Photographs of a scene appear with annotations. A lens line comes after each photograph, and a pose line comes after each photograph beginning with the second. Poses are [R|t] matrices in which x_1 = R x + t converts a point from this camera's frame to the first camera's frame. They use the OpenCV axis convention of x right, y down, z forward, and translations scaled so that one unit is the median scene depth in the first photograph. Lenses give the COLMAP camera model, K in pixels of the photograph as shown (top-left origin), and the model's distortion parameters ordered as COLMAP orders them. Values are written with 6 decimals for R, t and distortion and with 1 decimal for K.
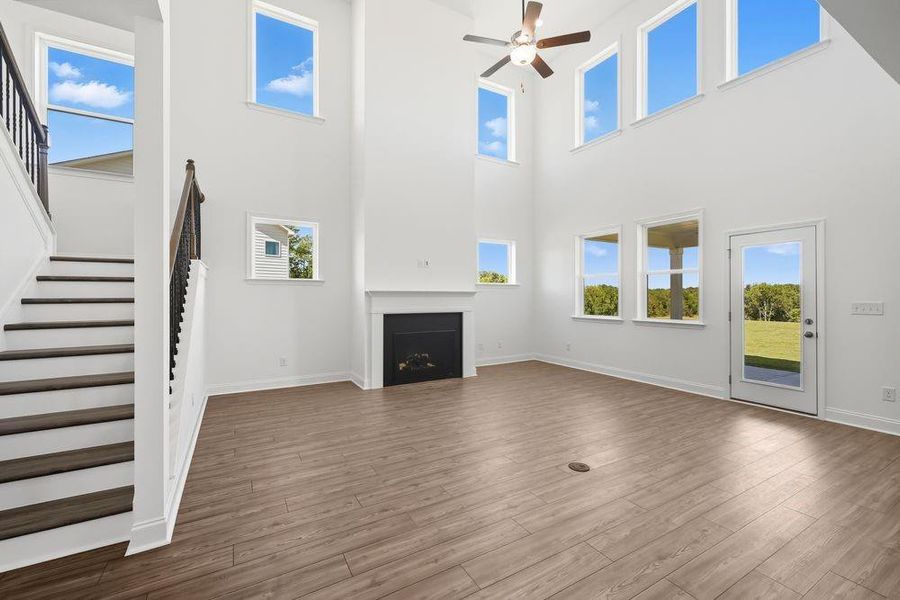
lens RADIAL K [[375.7, 0, 450.0], [0, 375.7, 300.0], [0, 0, 1]] dist [-0.002569, -0.000112]
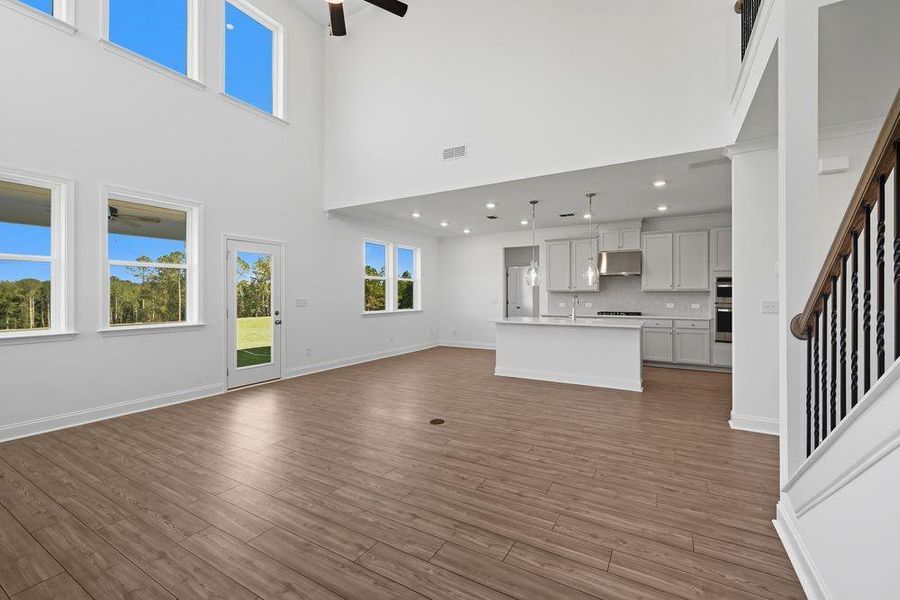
lens RADIAL K [[378.3, 0, 448.9], [0, 378.3, 294.4], [0, 0, 1]] dist [-0.001058, -0.000135]
pose [[-0.497255, 0.004065, 0.867595, -0.817052], [0.013972, 0.999897, 0.003323, -0.012609], [-0.867492, 0.013775, -0.497260, 1.557647]]
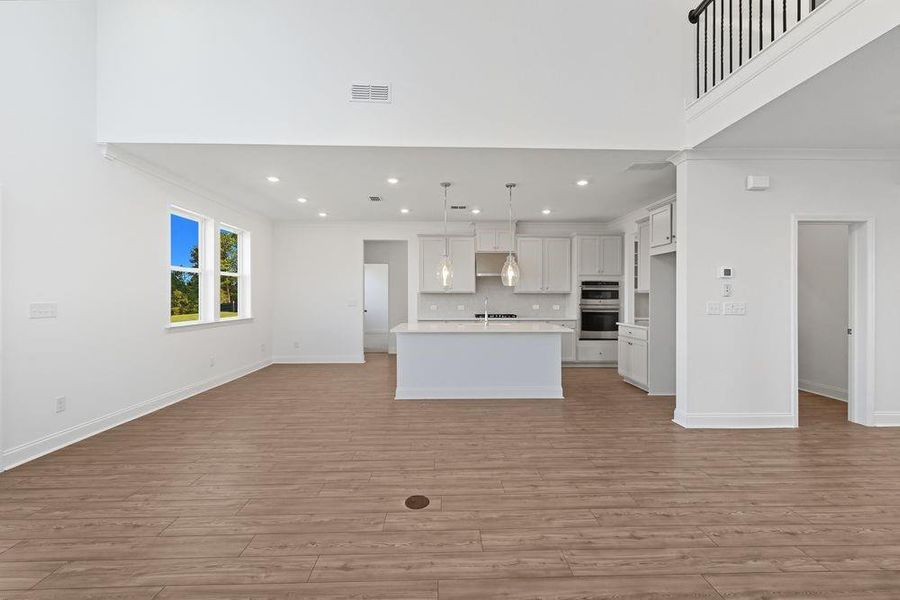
lens RADIAL K [[375.7, 0, 450.0], [0, 375.7, 300.0], [0, 0, 1]] dist [-0.002569, -0.000112]
pose [[-0.879993, -0.003037, 0.474977, -0.107705], [0.007305, 0.999775, 0.019925, -0.015902], [-0.474931, 0.021003, -0.879773, 1.612827]]
